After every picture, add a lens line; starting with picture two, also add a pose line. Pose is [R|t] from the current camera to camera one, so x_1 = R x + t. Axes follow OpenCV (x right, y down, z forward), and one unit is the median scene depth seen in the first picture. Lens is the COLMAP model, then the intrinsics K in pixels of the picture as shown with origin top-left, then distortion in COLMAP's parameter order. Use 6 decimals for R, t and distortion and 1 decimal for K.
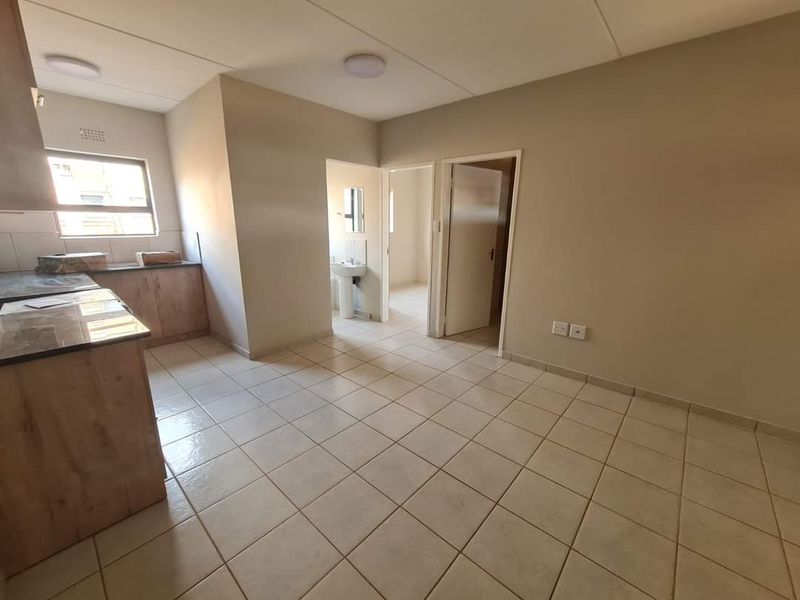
lens RADIAL K [[328.4, 0, 400.0], [0, 328.4, 300.0], [0, 0, 1]] dist [-0.000374, -0.000184]
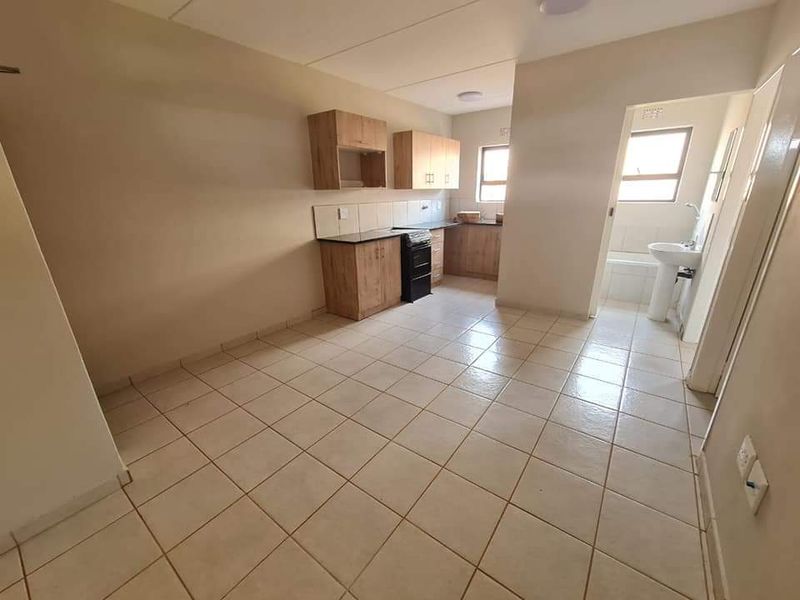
lens RADIAL K [[328.4, 0, 400.0], [0, 328.4, 300.0], [0, 0, 1]] dist [-0.000374, -0.000184]
pose [[0.097738, 0.297785, -0.949617, 0.732107], [-0.212945, 0.938344, 0.272333, -0.100714], [0.972163, 0.175598, 0.155124, 0.485810]]
